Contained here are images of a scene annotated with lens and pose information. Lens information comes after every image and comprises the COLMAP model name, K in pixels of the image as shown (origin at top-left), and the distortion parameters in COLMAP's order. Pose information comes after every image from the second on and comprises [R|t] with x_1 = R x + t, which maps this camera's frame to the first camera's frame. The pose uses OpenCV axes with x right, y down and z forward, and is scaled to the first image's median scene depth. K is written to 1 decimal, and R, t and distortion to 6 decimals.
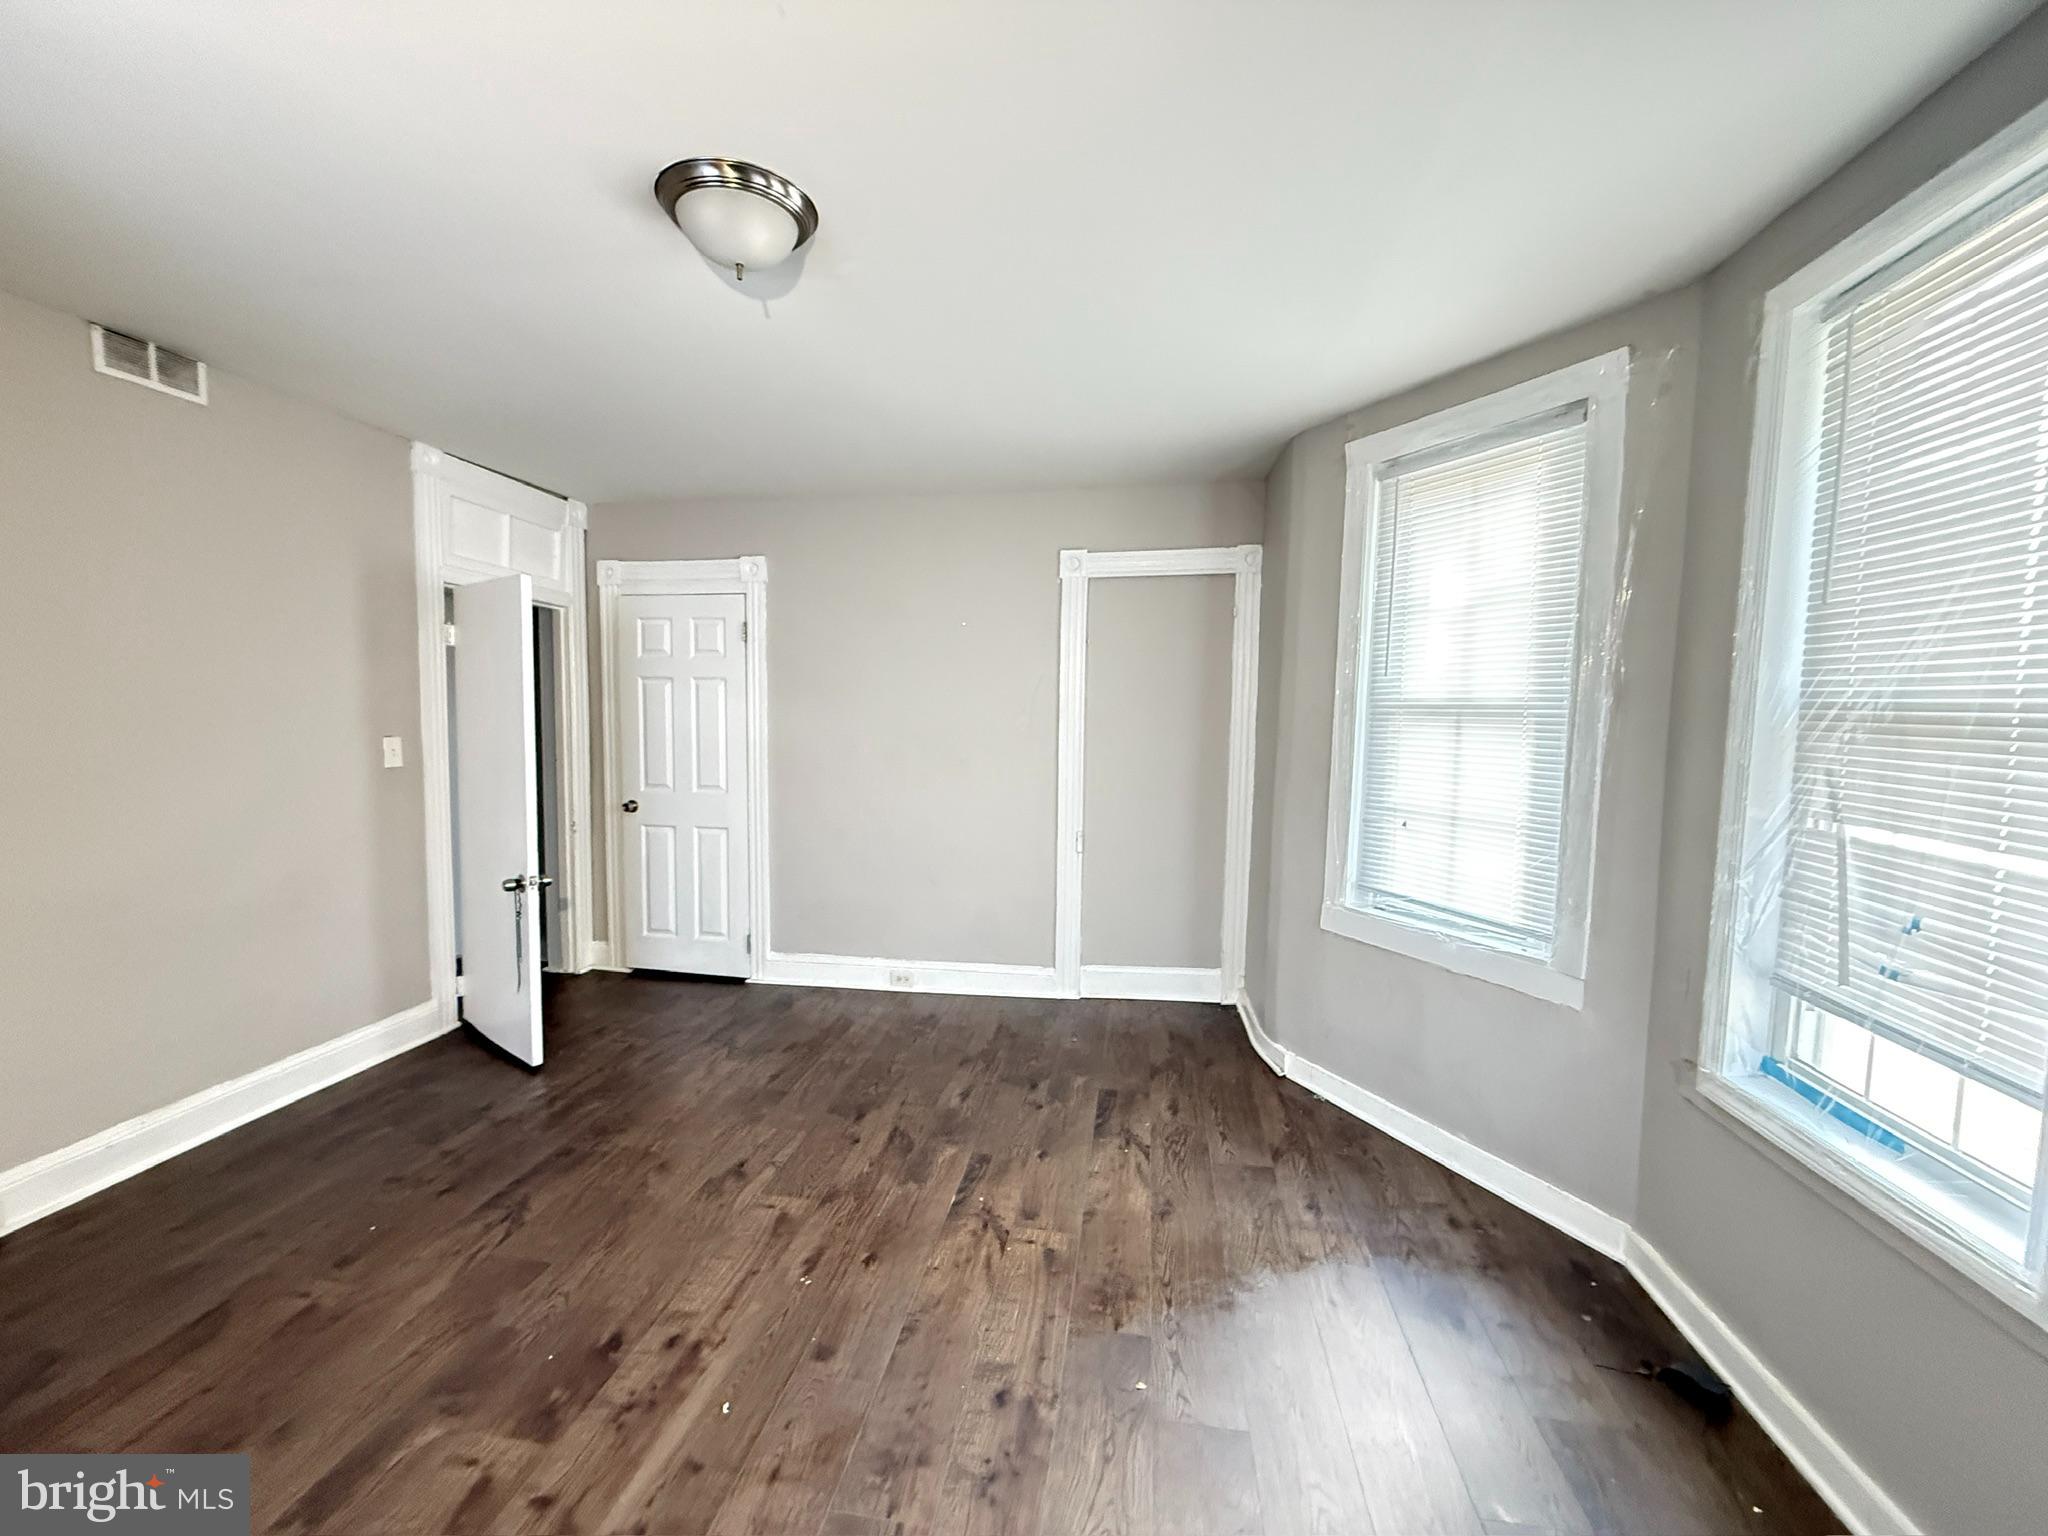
lens RADIAL K [[819.1, 0, 1024.1], [0, 819.1, 773.2], [0, 0, 1]] dist [0.001942, 0.000615]
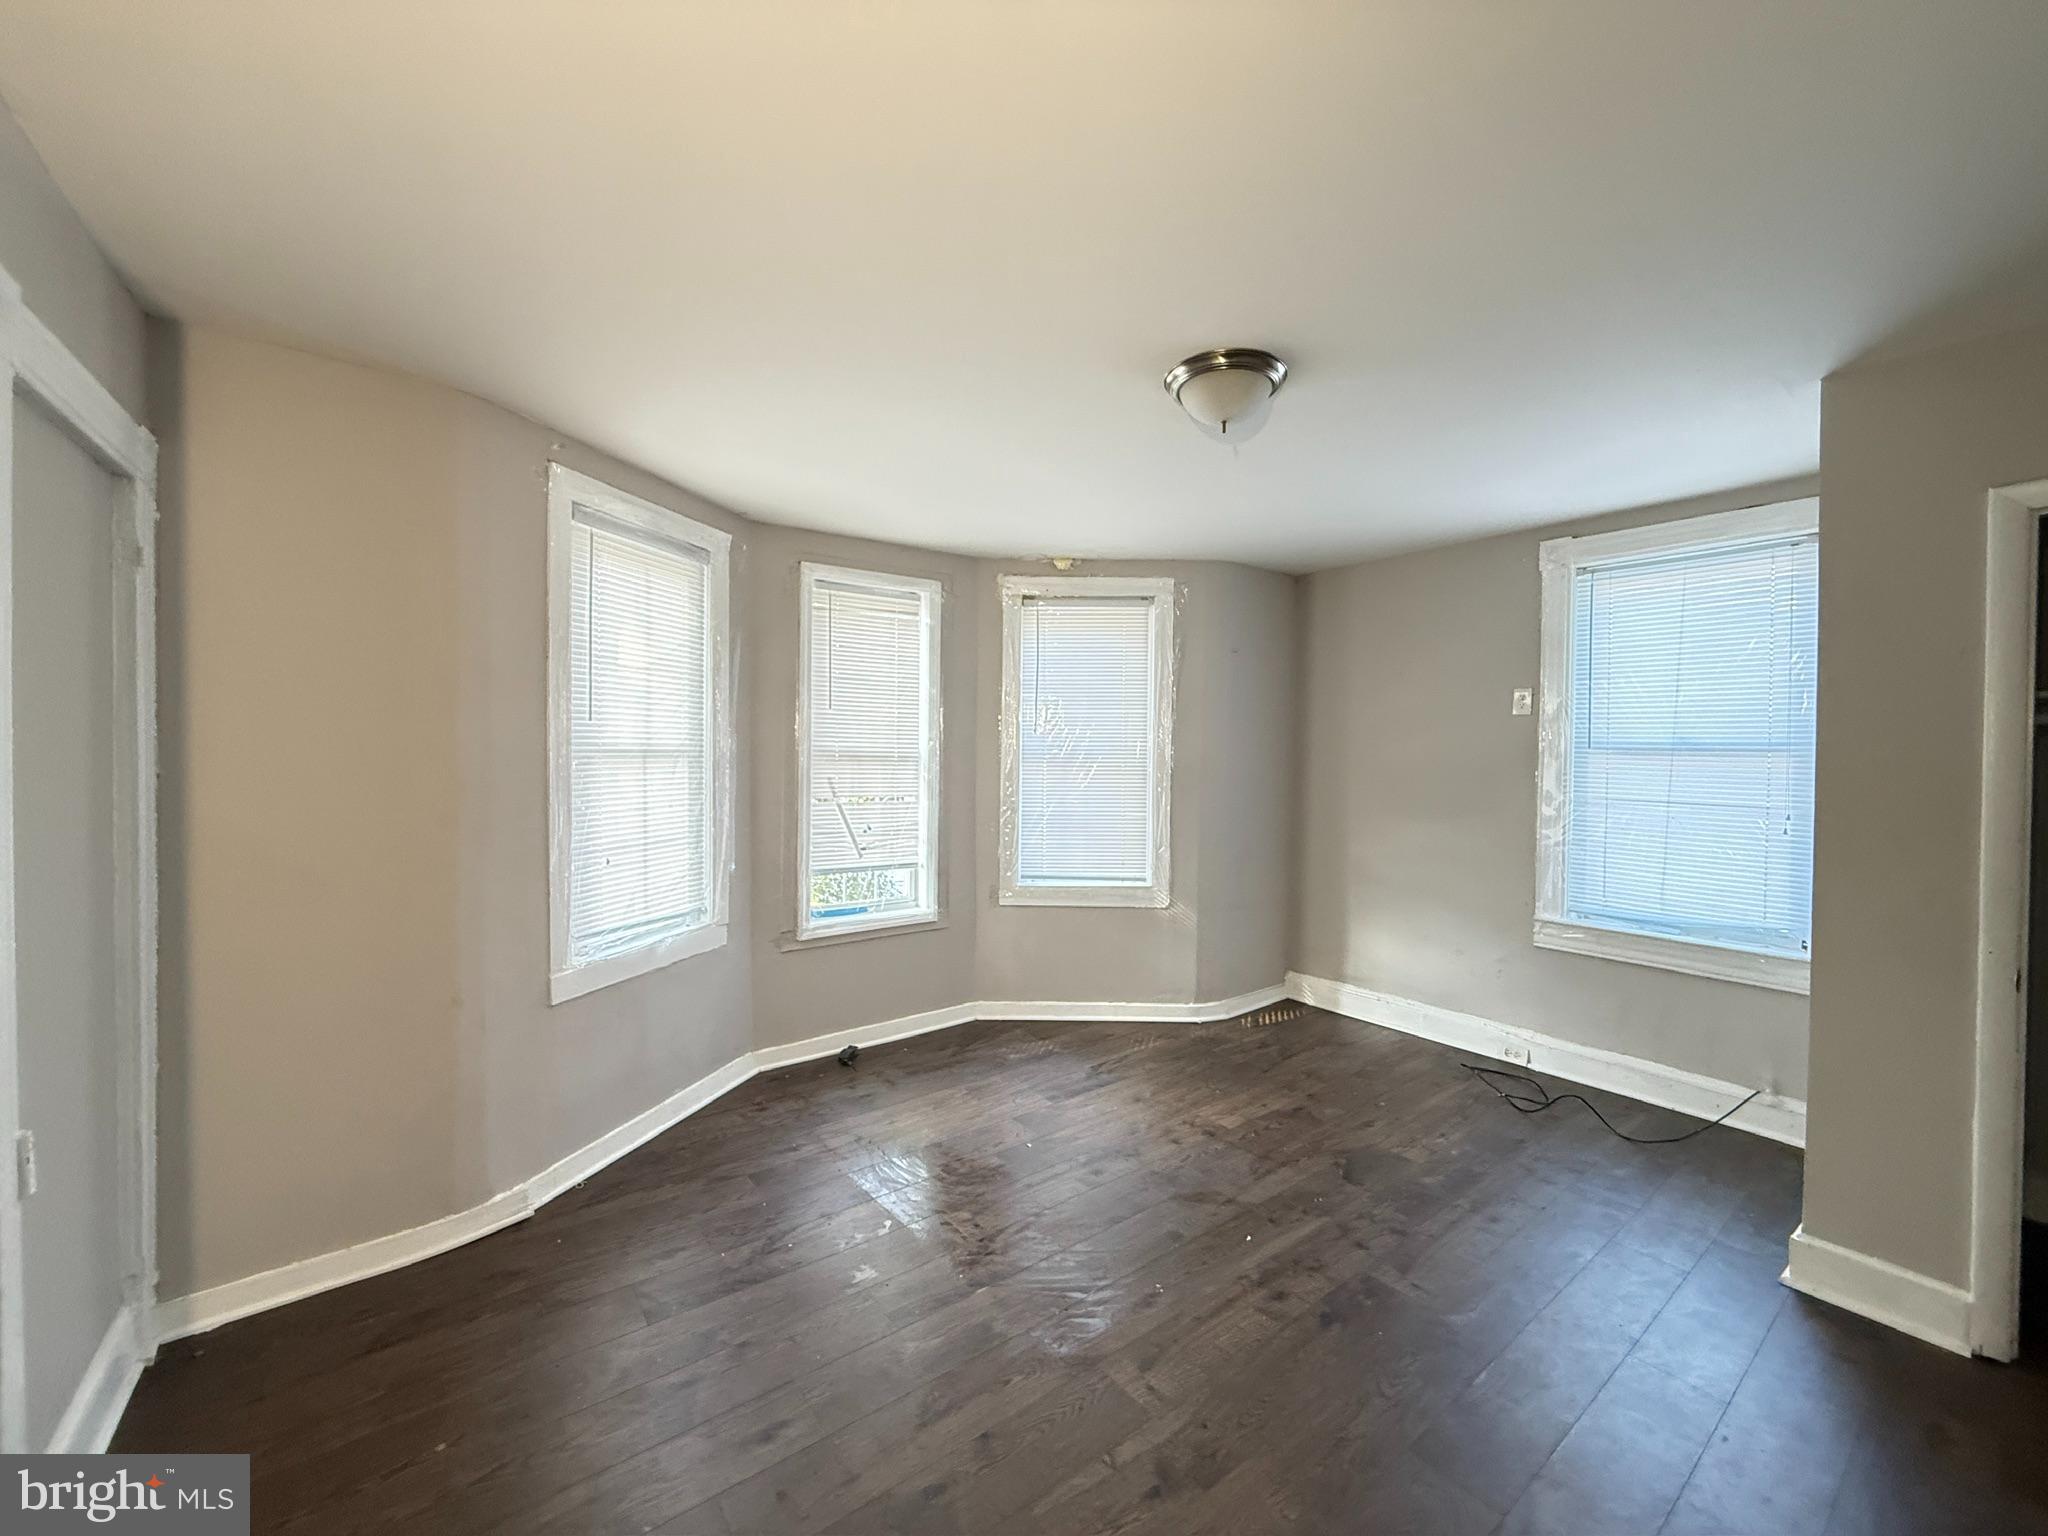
lens RADIAL K [[819.1, 0, 1021.9], [0, 819.1, 761.6], [0, 0, 1]] dist [0.001942, 0.000615]
pose [[-0.724451, -0.021386, 0.688994, -0.917953], [0.044985, 0.995921, 0.078213, -0.177527], [-0.687857, 0.087656, -0.720534, 1.954285]]
